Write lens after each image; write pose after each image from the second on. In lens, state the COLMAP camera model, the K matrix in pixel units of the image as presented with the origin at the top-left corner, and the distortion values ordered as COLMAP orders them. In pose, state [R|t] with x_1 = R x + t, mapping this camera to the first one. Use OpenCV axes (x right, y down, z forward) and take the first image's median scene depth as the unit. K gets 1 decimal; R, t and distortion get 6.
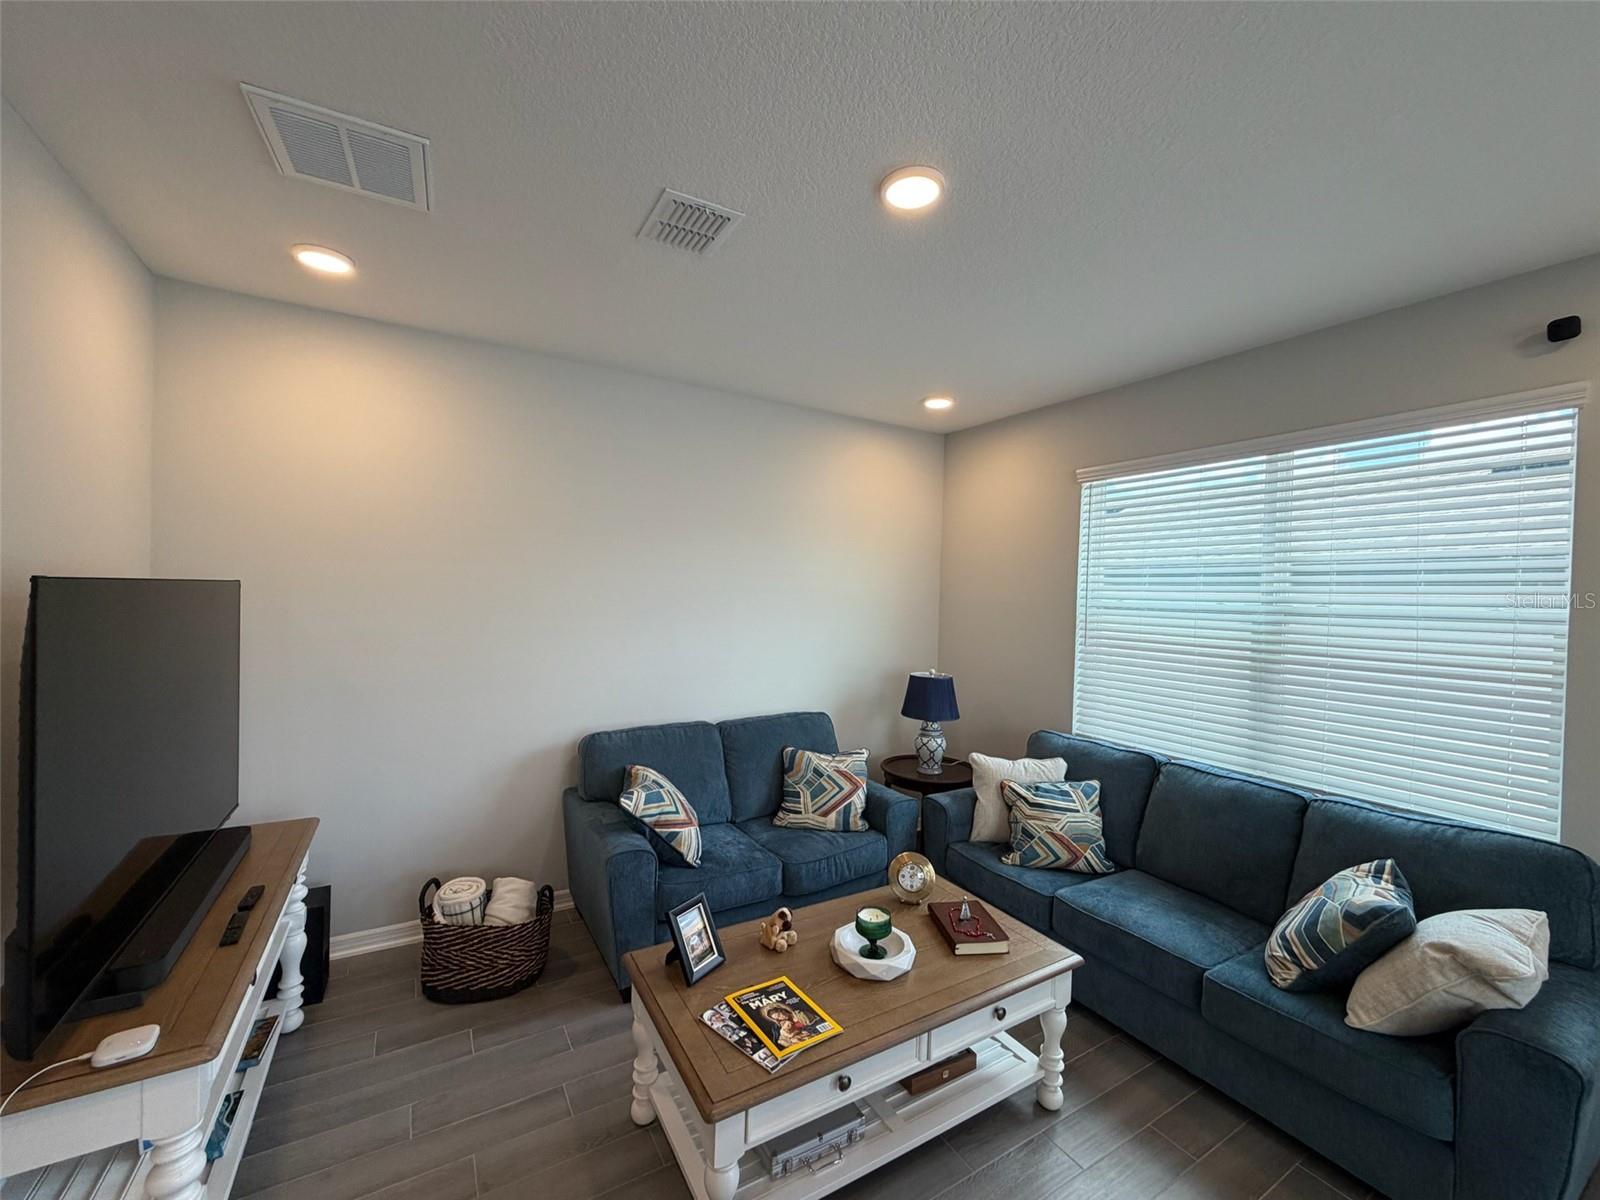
lens RADIAL K [[637.7, 0, 796.0], [0, 637.7, 600.5], [0, 0, 1]] dist [-0.000120, 0.000181]
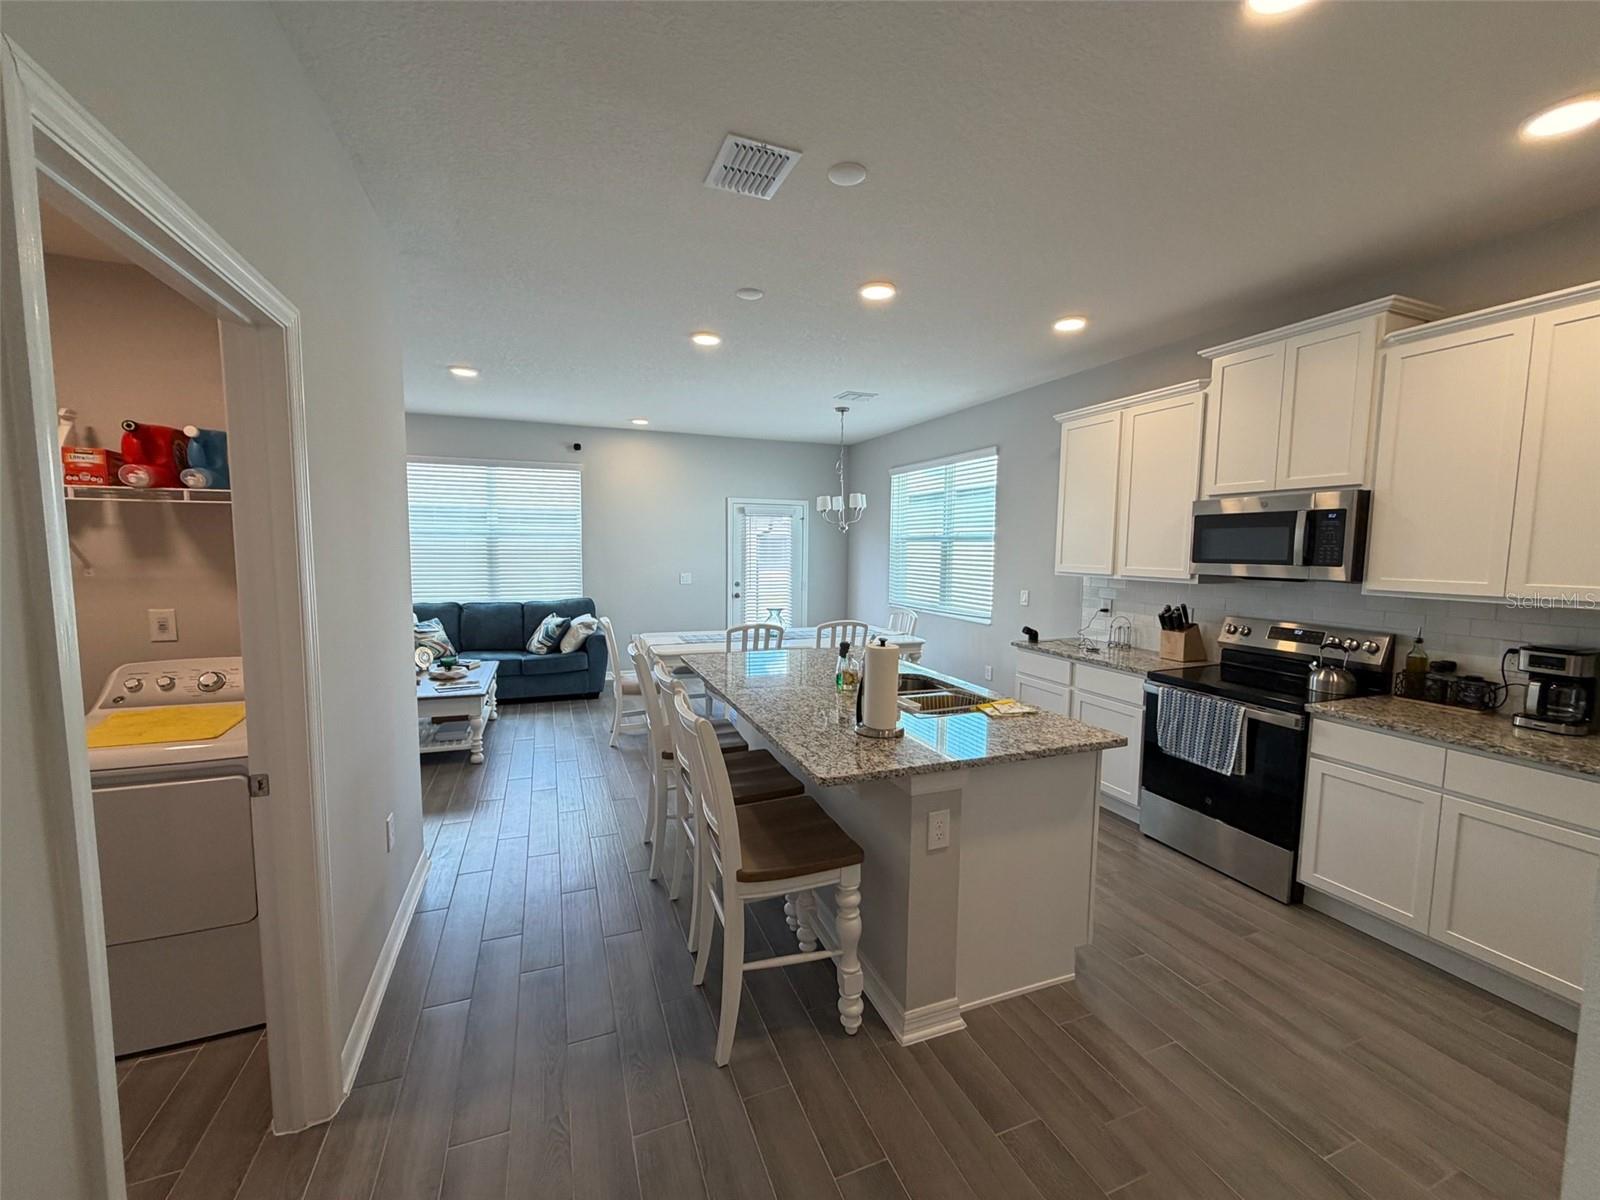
lens RADIAL K [[637.7, 0, 796.0], [0, 637.7, 600.5], [0, 0, 1]] dist [-0.000120, 0.000181]
pose [[0.163466, -0.110818, 0.980305, -1.331173], [0.003242, 0.993726, 0.111795, 0.002778], [-0.986544, -0.015096, 0.162800, -0.462623]]
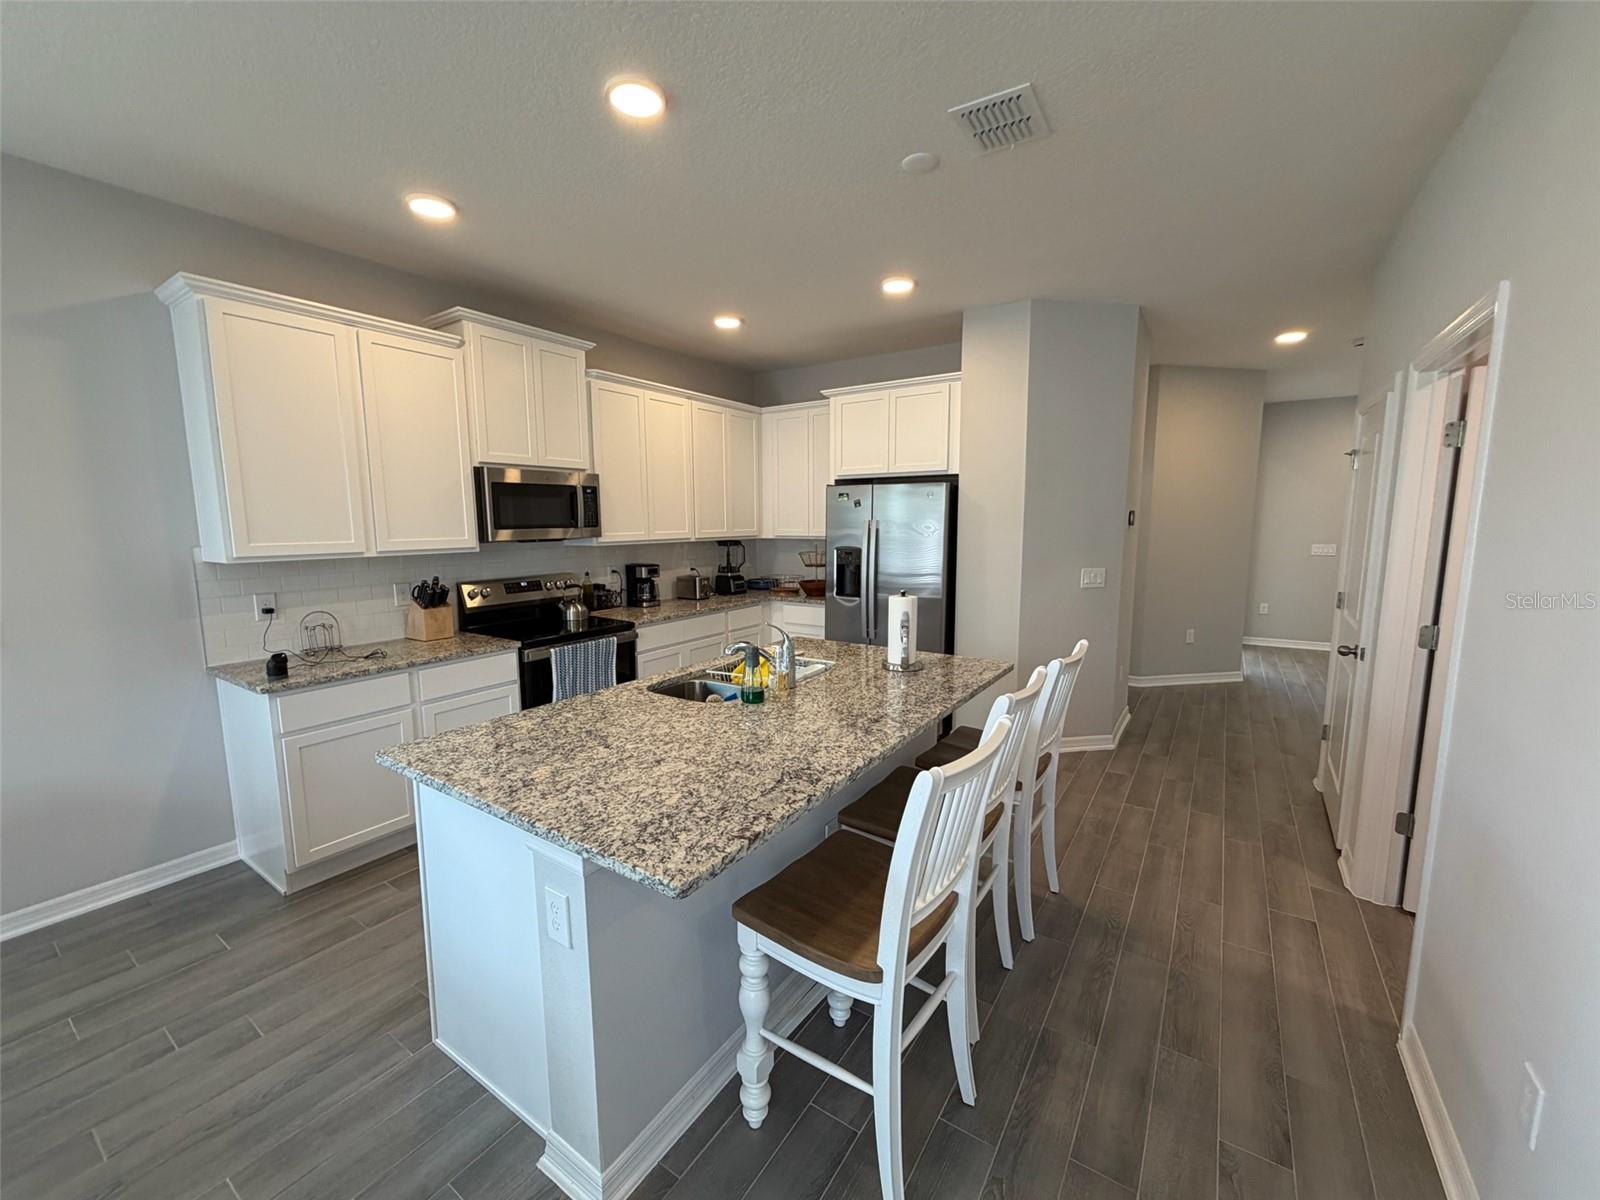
lens RADIAL K [[637.7, 0, 796.0], [0, 637.7, 600.5], [0, 0, 1]] dist [-0.000120, 0.000181]
pose [[-0.903253, 0.032373, -0.427886, -0.108913], [-0.024437, 0.991651, 0.126612, 0.032727], [0.428413, 0.124819, -0.894921, 0.276715]]
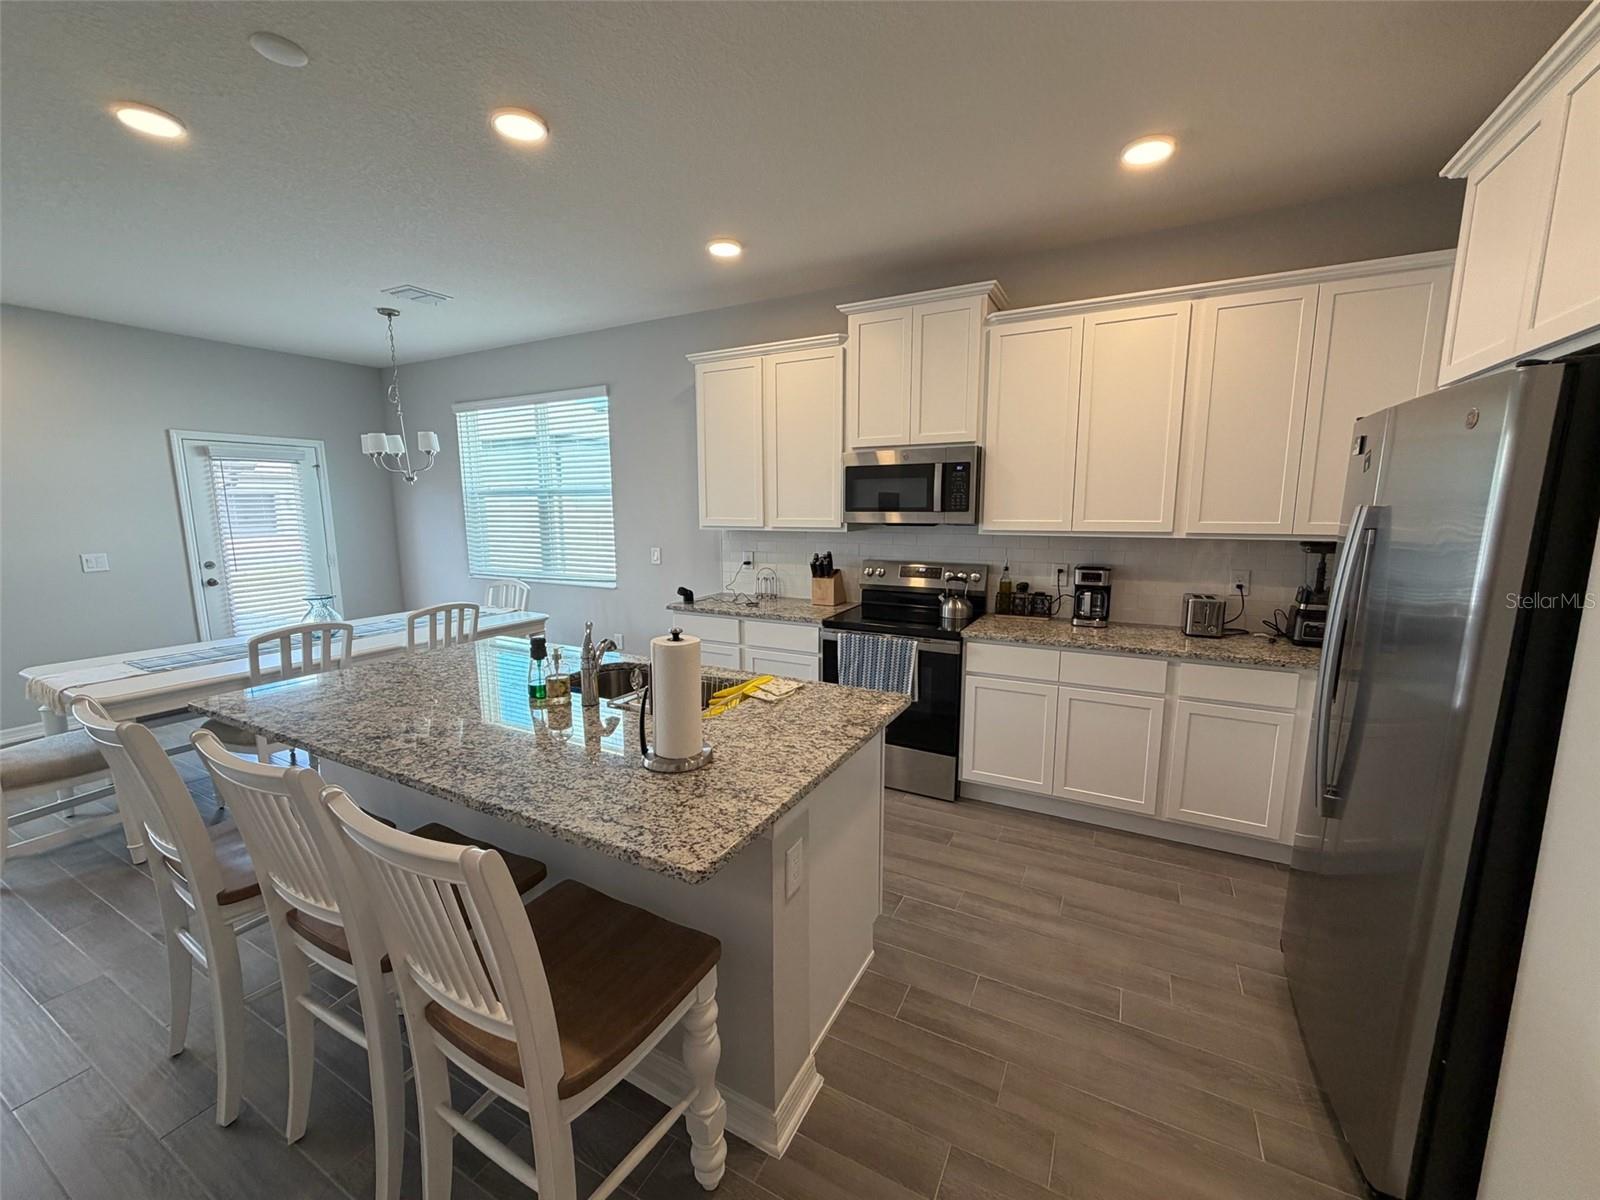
lens RADIAL K [[637.7, 0, 796.0], [0, 637.7, 600.5], [0, 0, 1]] dist [-0.000120, 0.000181]
pose [[-0.518429, -0.153563, 0.841219, -1.082960], [0.000020, 0.983741, 0.179593, 0.013432], [-0.855120, 0.093123, -0.509997, -0.270316]]
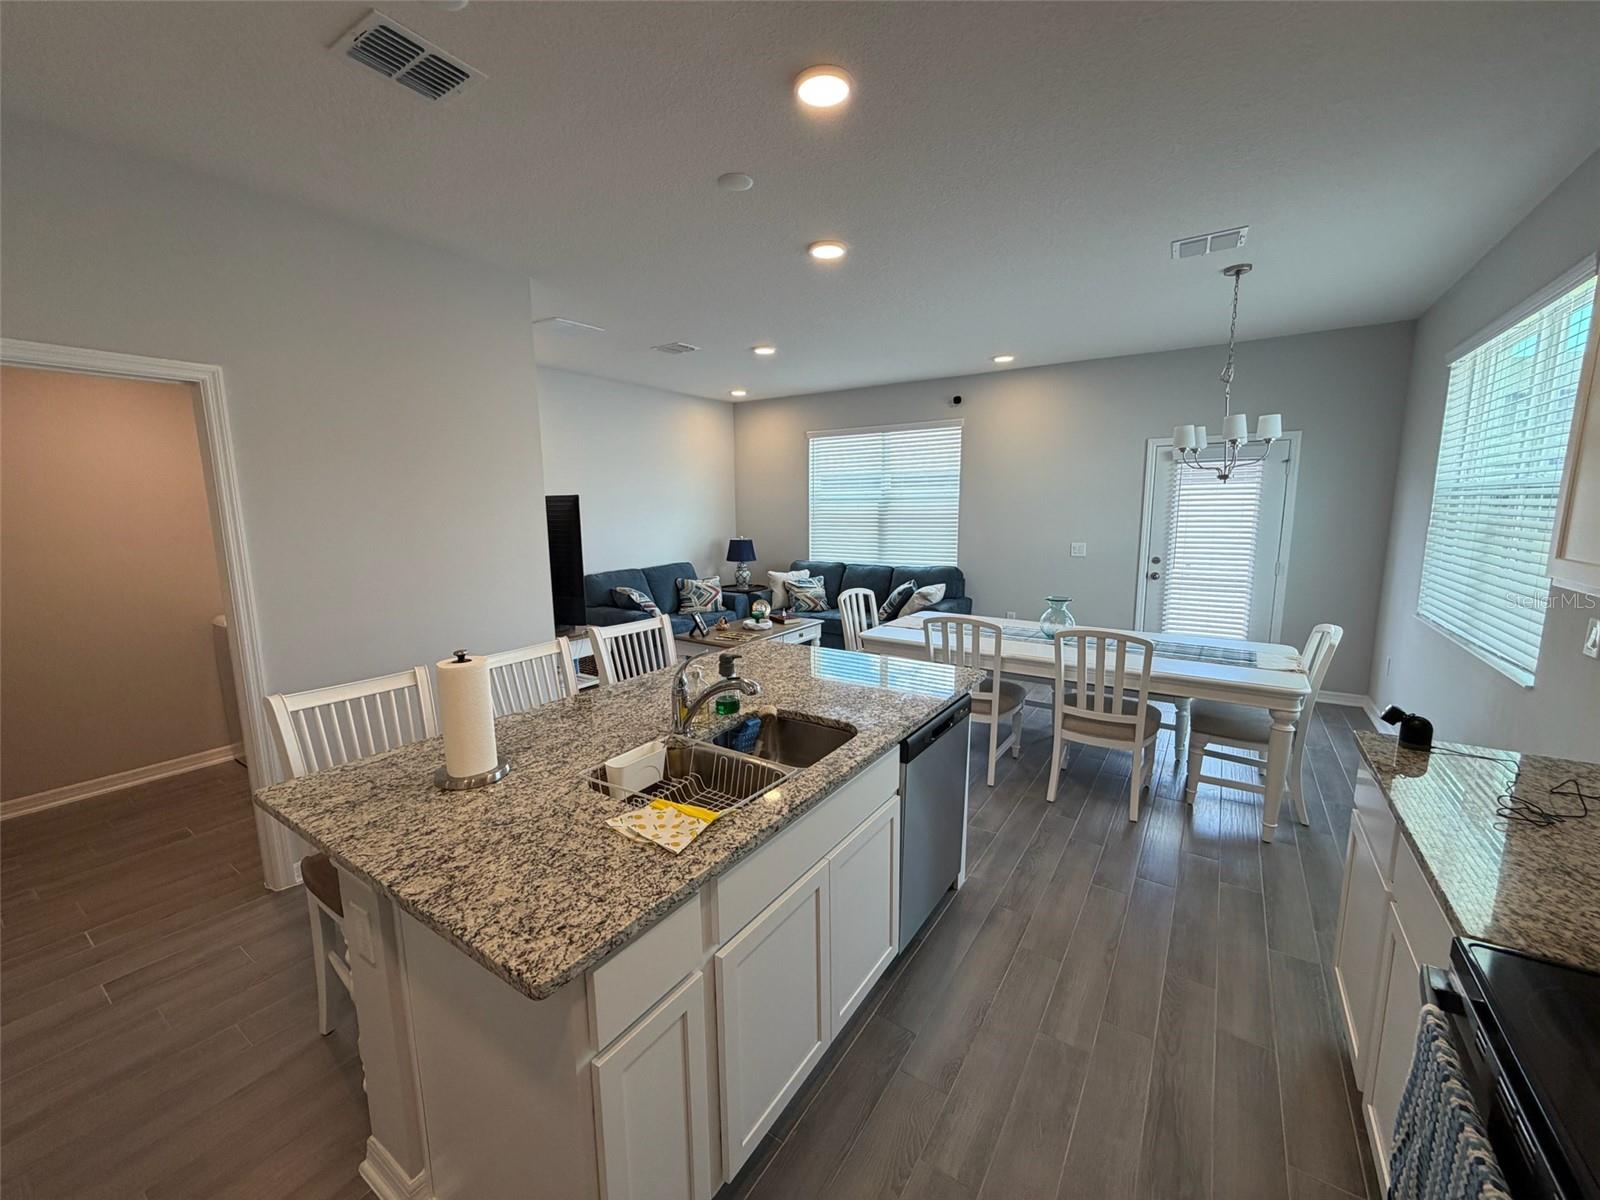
lens RADIAL K [[637.7, 0, 796.0], [0, 637.7, 600.5], [0, 0, 1]] dist [-0.000120, 0.000181]
pose [[0.901805, -0.099754, 0.420472, -0.583686], [0.038002, 0.987529, 0.152781, 0.016957], [-0.430469, -0.121799, 0.894350, -1.015764]]
